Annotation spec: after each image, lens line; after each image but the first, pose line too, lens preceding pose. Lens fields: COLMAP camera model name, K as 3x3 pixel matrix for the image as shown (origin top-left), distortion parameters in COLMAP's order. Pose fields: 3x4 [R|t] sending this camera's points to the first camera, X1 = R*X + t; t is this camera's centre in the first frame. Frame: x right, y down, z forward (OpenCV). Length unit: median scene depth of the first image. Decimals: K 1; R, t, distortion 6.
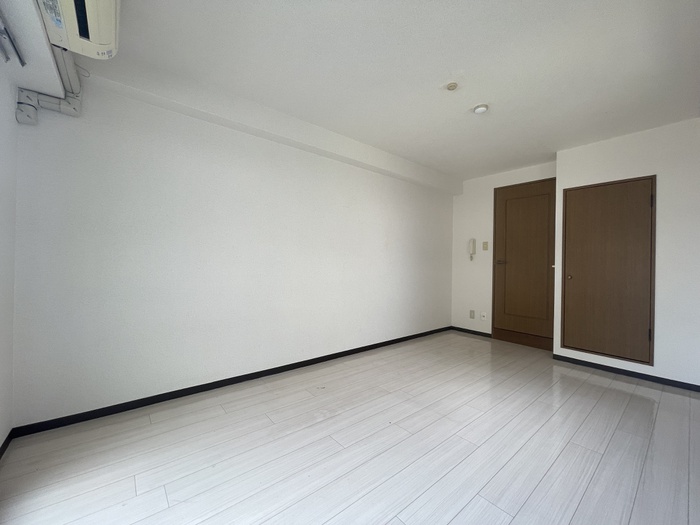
lens RADIAL K [[283.3, 0, 349.5], [0, 283.3, 258.9], [0, 0, 1]] dist [0.000298, 0.000036]
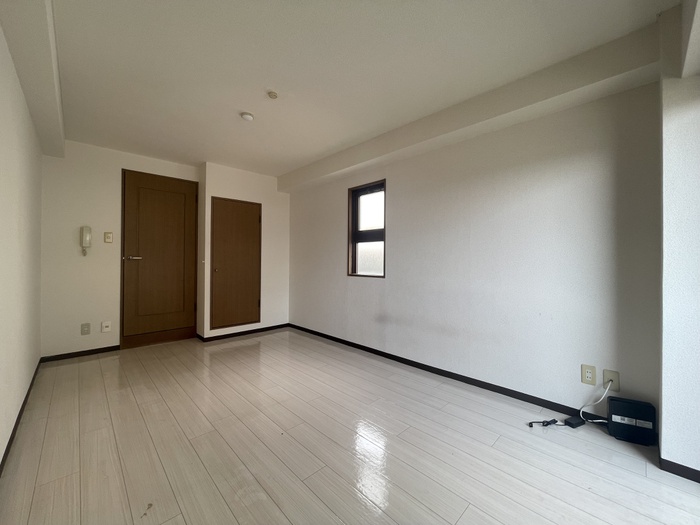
lens RADIAL K [[284.1, 0, 350.4], [0, 284.1, 260.3], [0, 0, 1]] dist [-0.001494, 0.000099]
pose [[-0.072145, -0.019407, 0.997205, -0.474873], [-0.018269, 0.999669, 0.018133, -0.011077], [-0.997227, -0.016909, -0.072476, 0.506436]]
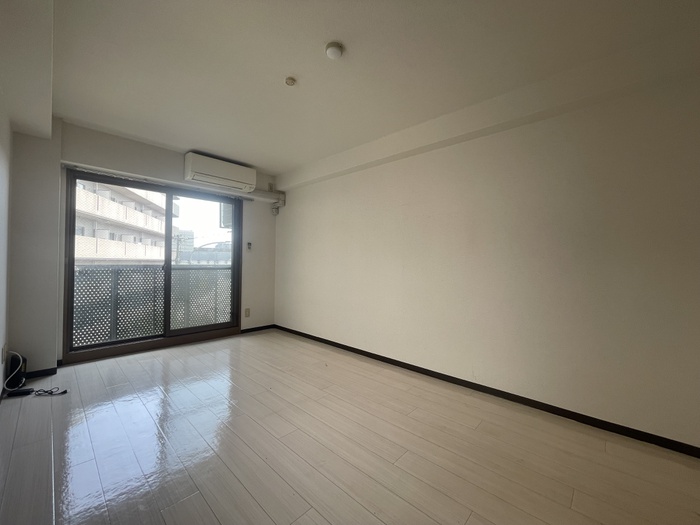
lens RADIAL K [[284.1, 0, 350.4], [0, 284.1, 260.3], [0, 0, 1]] dist [-0.001494, 0.000099]
pose [[0.125649, -0.027026, -0.991707, 0.873276], [0.000915, 0.999632, -0.027126, 0.021182], [0.992074, 0.002501, 0.125627, 0.708986]]
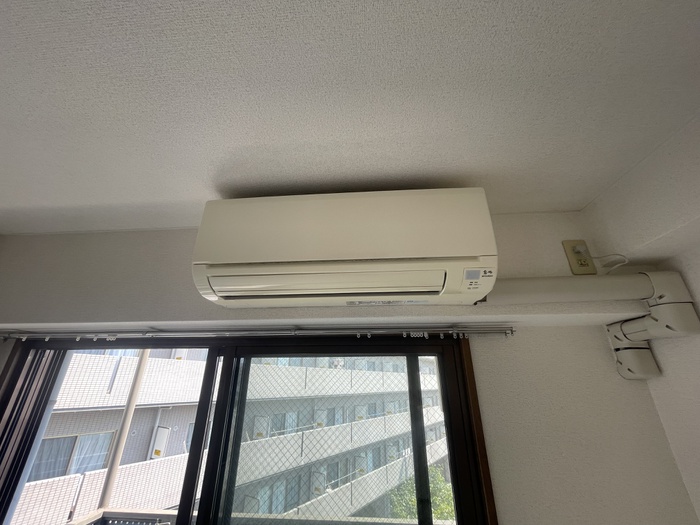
lens RADIAL K [[284.1, 0, 350.4], [0, 284.1, 260.3], [0, 0, 1]] dist [-0.001494, 0.000099]
pose [[-0.694158, -0.300634, -0.654037, -0.152729], [-0.001725, 0.909300, -0.416138, -0.237550], [0.719821, -0.287737, -0.631716, 0.514668]]
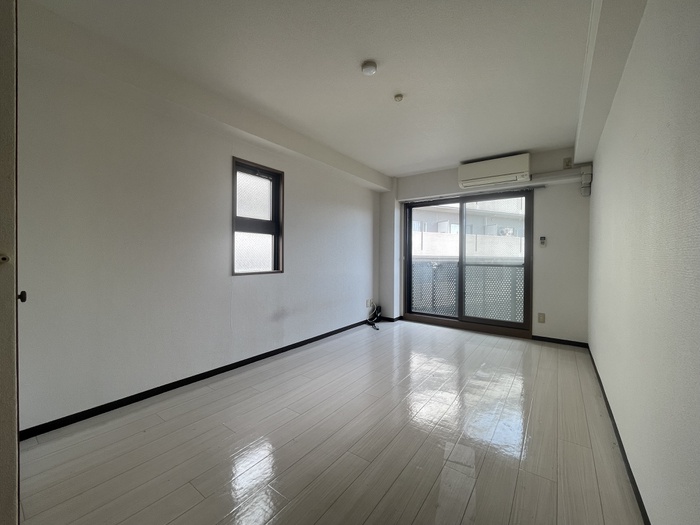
lens RADIAL K [[284.1, 0, 350.4], [0, 284.1, 260.3], [0, 0, 1]] dist [-0.001494, 0.000099]
pose [[-0.968217, -0.025966, -0.248760, 0.523105], [-0.025708, 0.999660, -0.004290, 0.021476], [0.248787, 0.002242, -0.968556, 1.322218]]
